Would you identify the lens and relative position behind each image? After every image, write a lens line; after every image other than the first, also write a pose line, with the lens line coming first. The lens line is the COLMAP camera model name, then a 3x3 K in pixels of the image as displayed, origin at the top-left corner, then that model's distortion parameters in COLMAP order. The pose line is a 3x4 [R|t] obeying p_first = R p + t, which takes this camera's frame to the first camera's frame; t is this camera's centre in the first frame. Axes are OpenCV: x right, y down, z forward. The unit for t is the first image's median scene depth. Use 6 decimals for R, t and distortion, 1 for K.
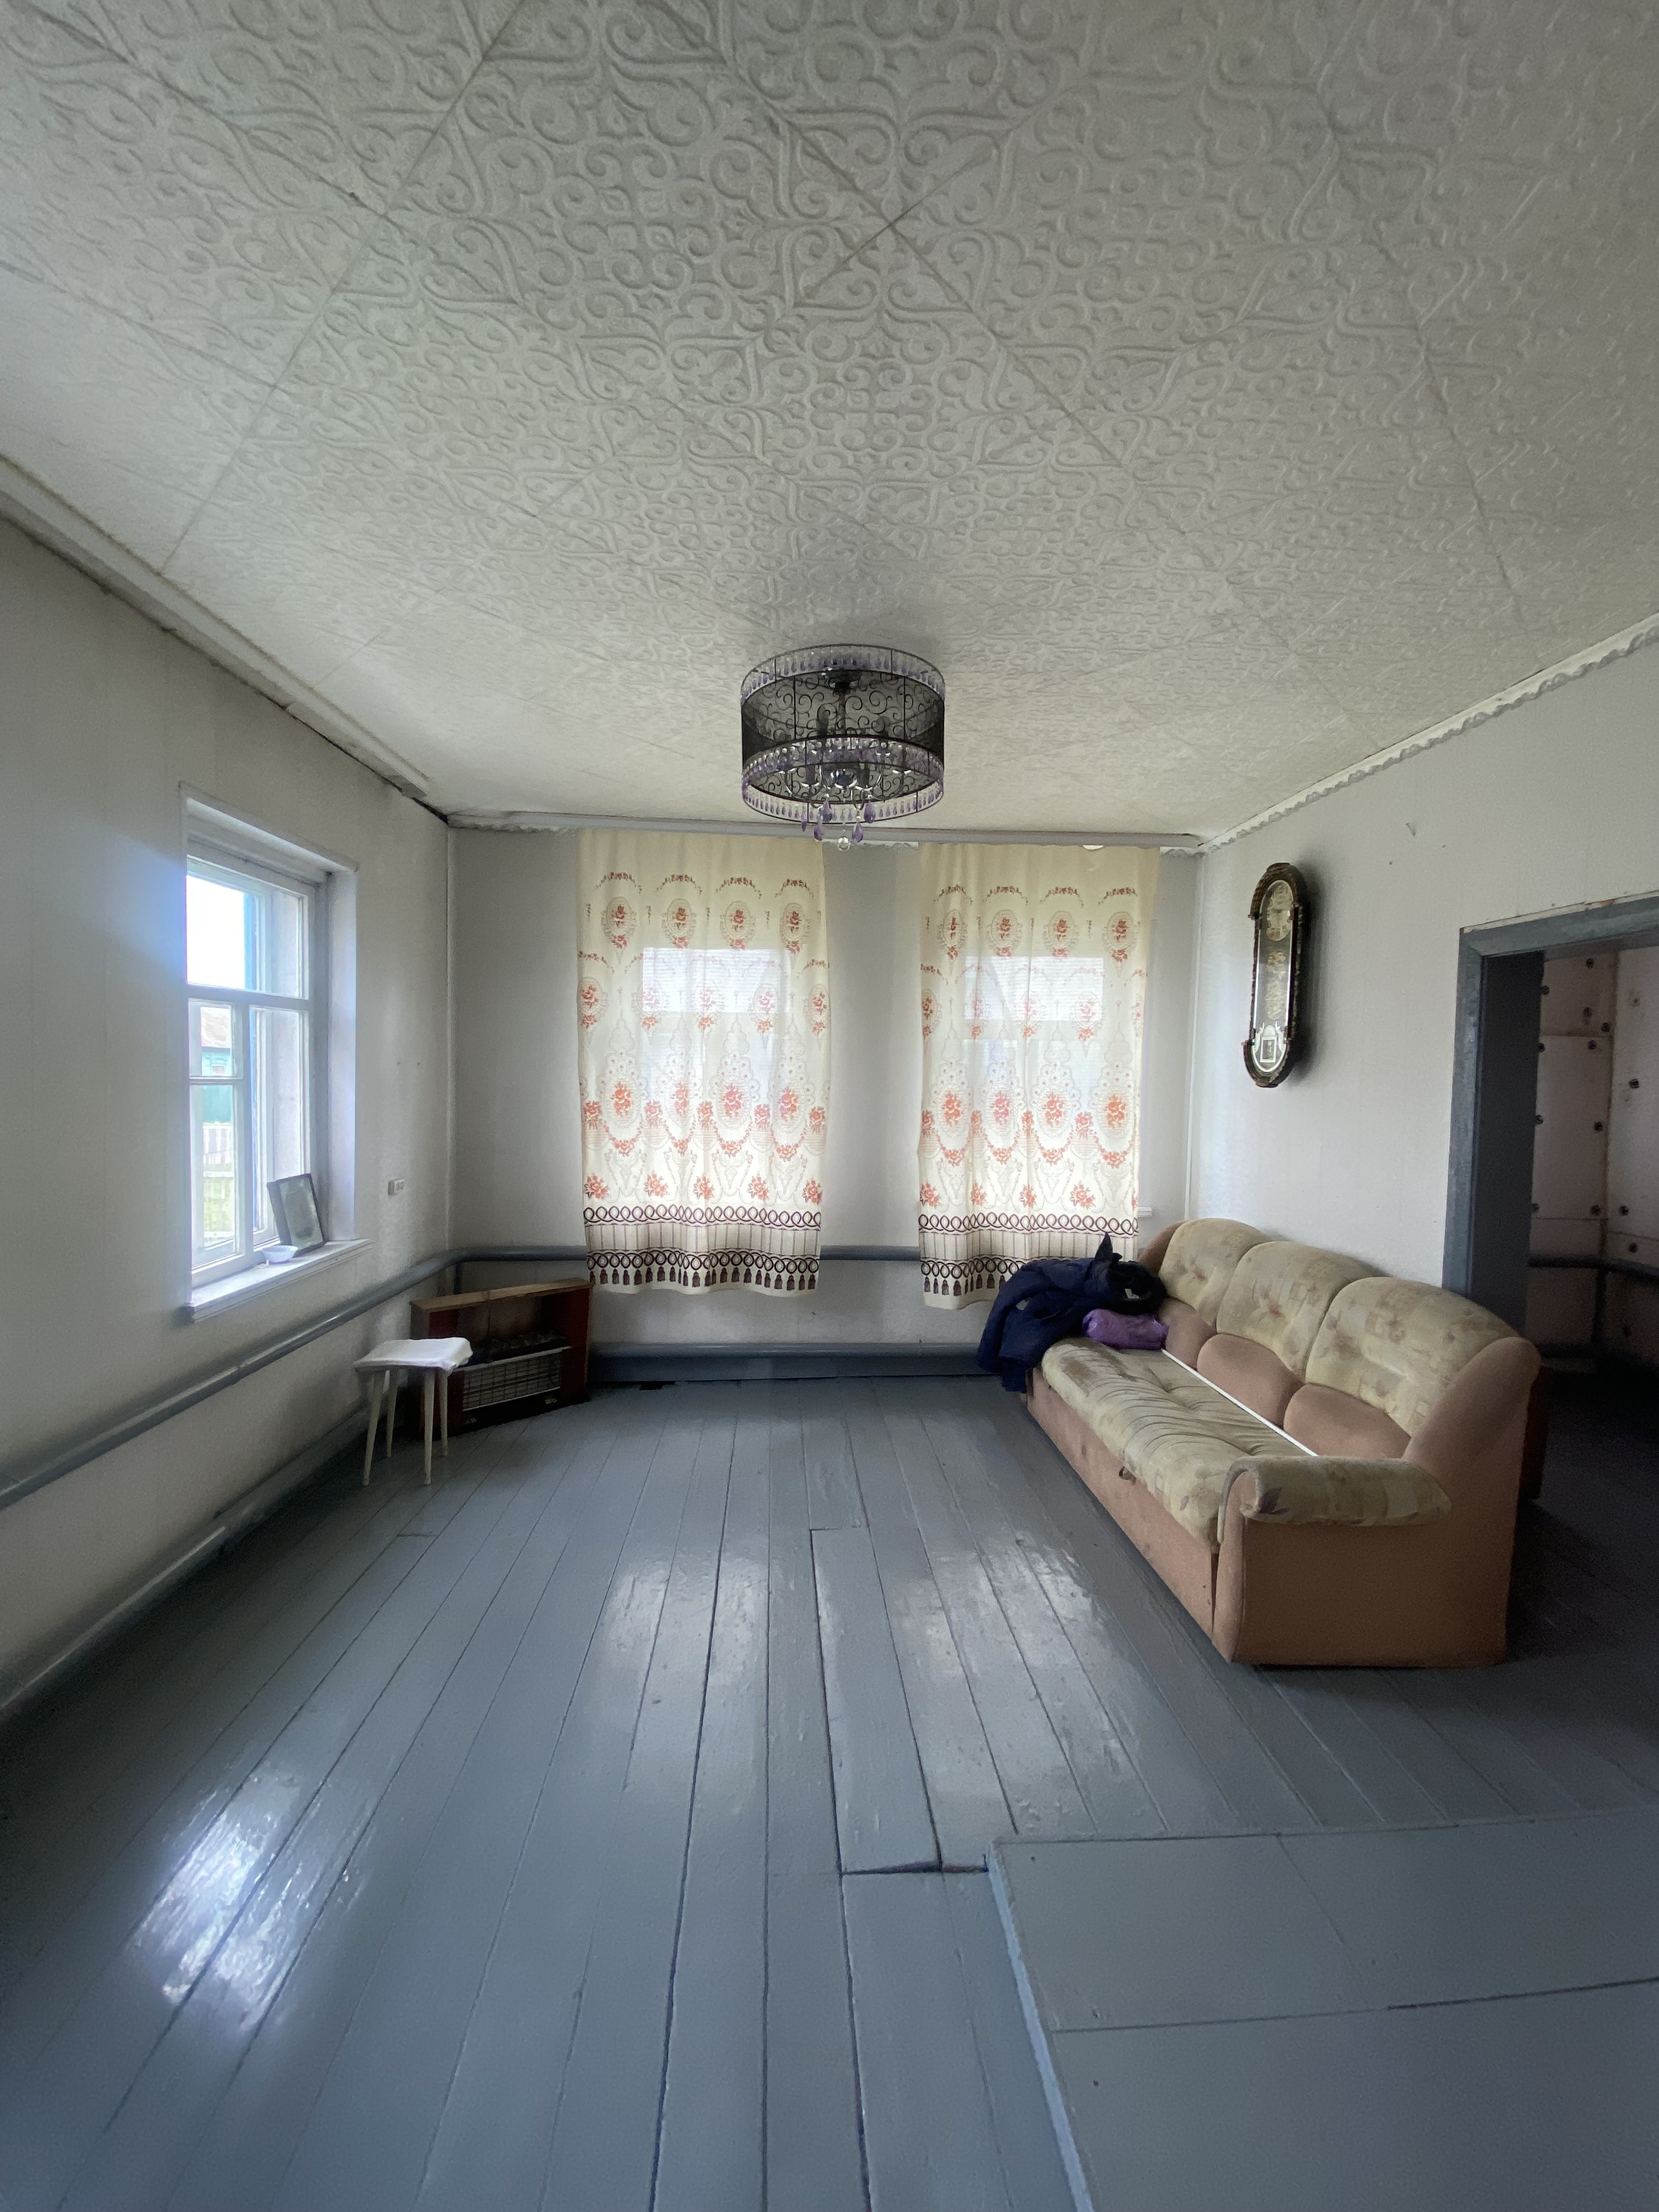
lens RADIAL K [[877.1, 0, 828.9], [0, 877.1, 1100.9], [0, 0, 1]] dist [-0.000915, -0.000209]
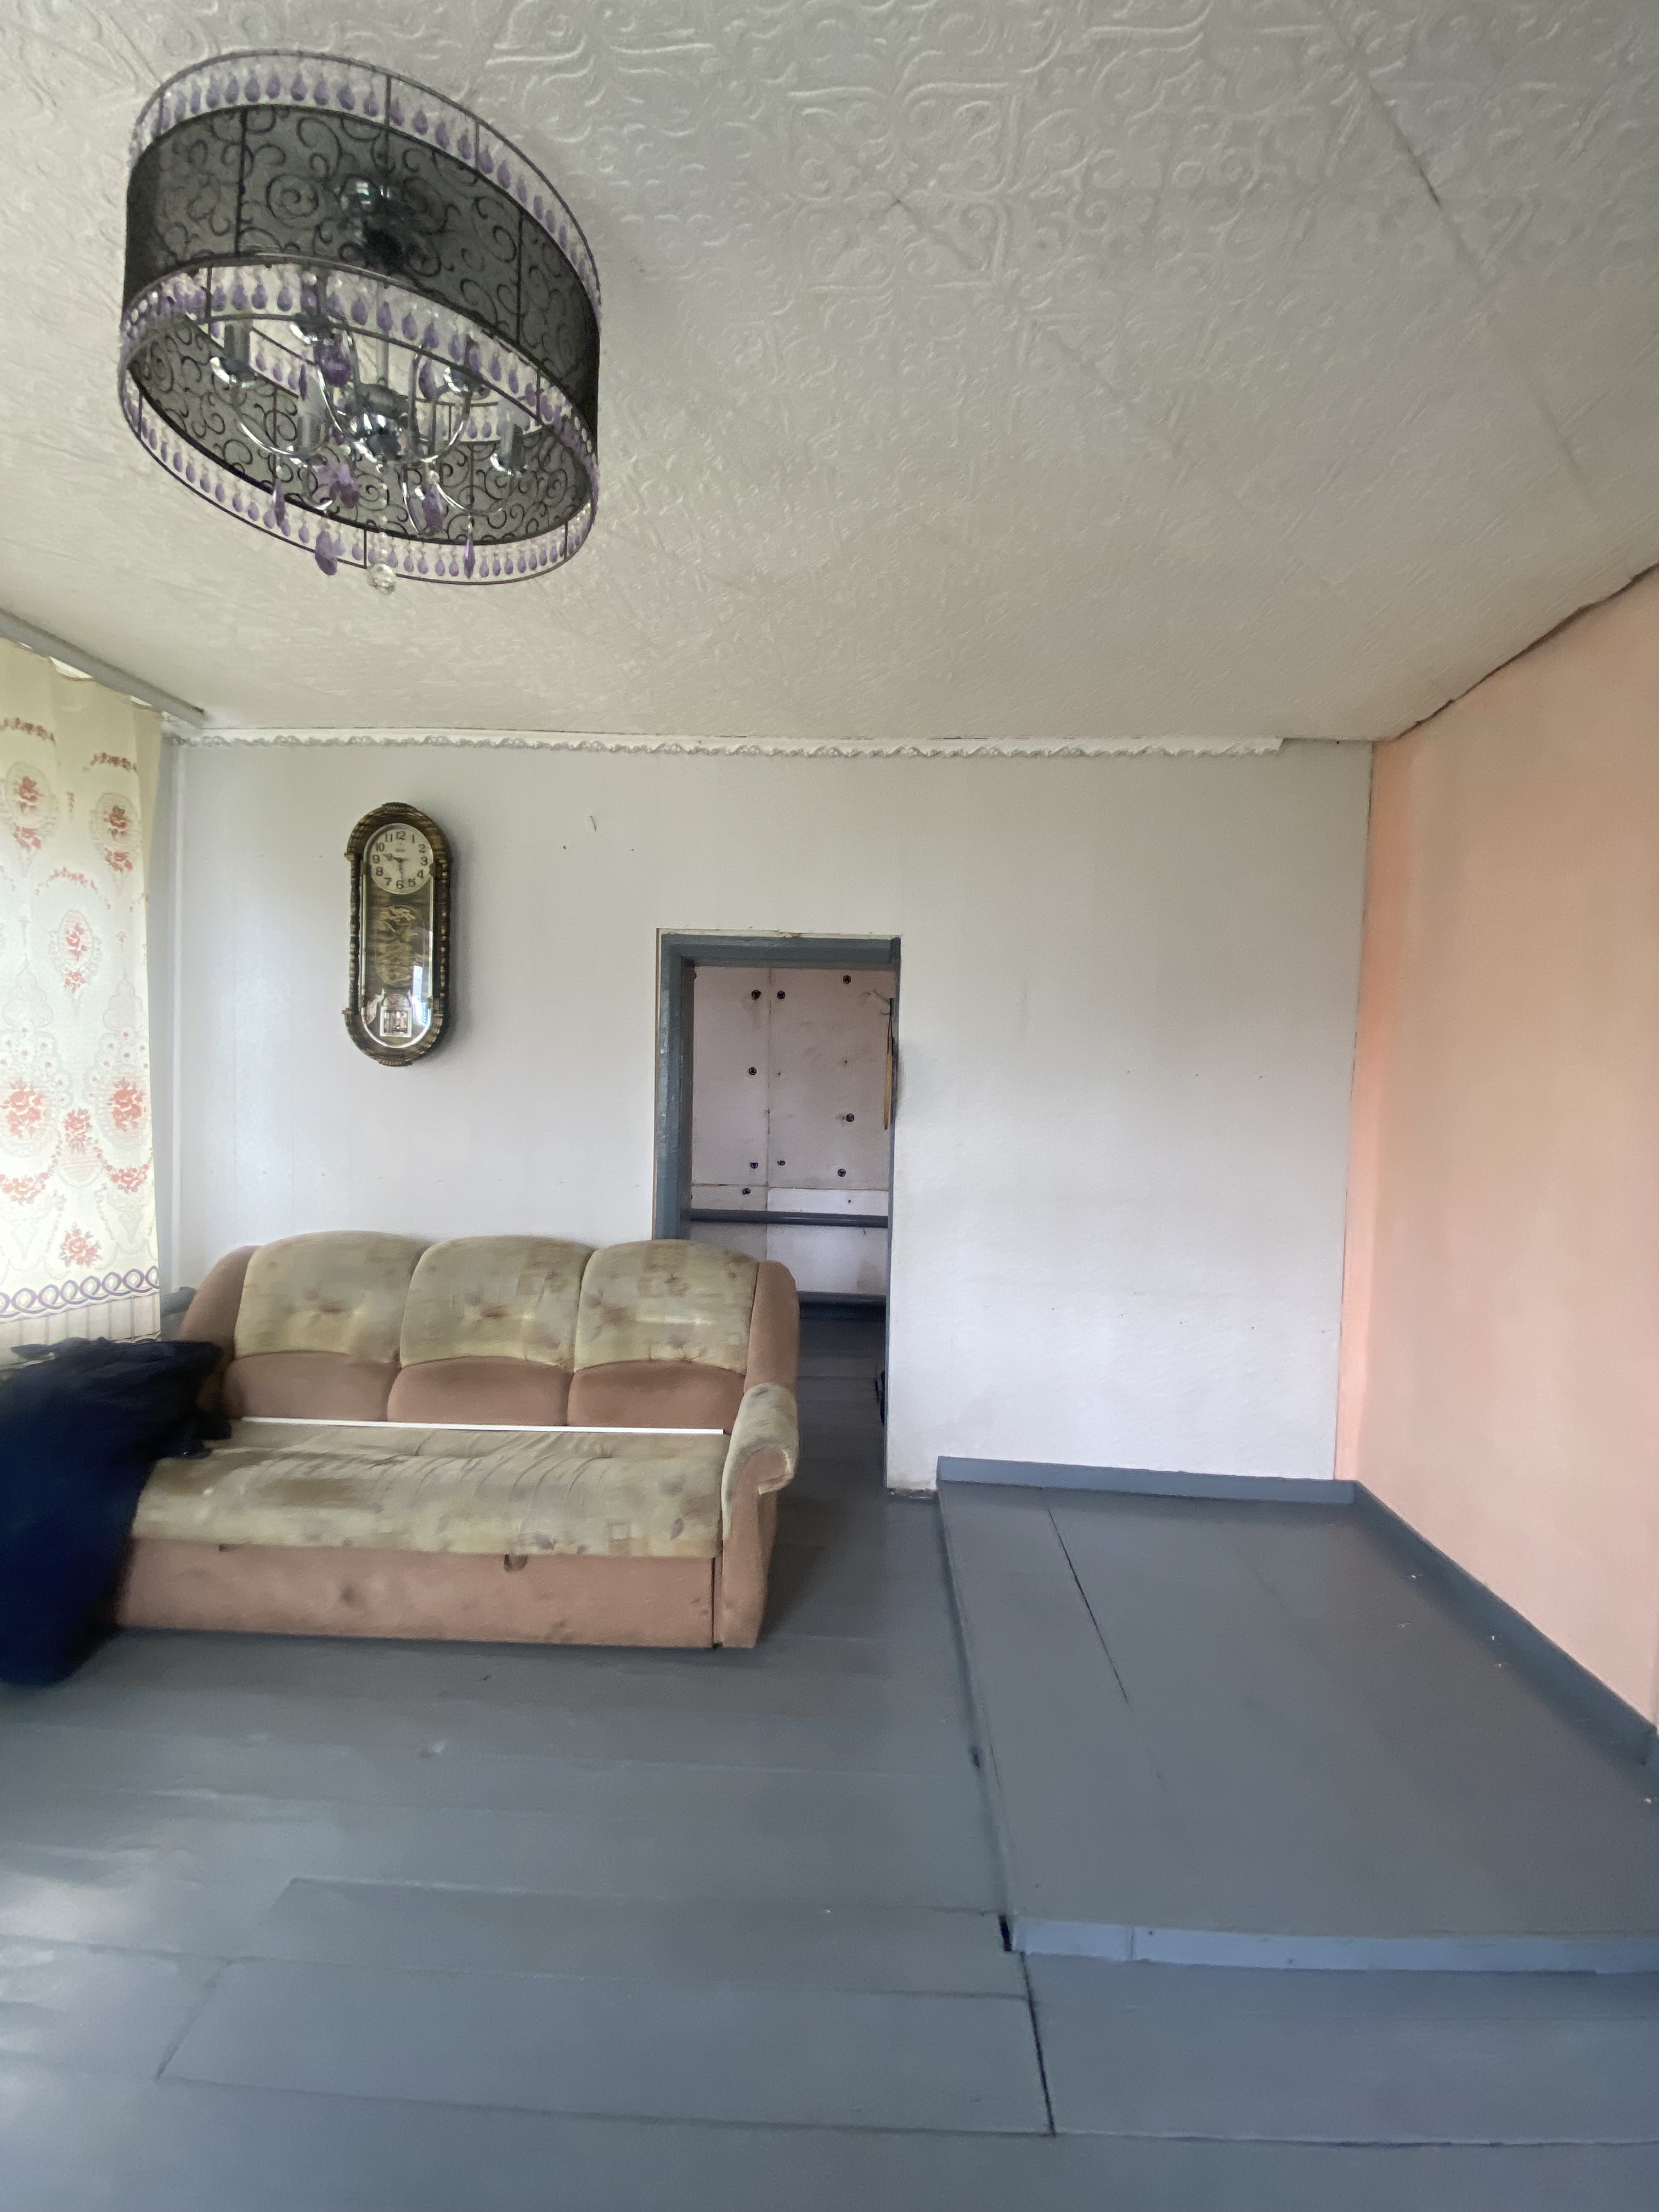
lens RADIAL K [[877.1, 0, 827.9], [0, 877.1, 1102.3], [0, 0, 1]] dist [-0.000915, -0.000209]
pose [[0.101631, -0.052875, 0.993416, -0.300423], [0.016435, 0.998539, 0.051467, -0.017207], [-0.994686, 0.011096, 0.102352, 0.489342]]
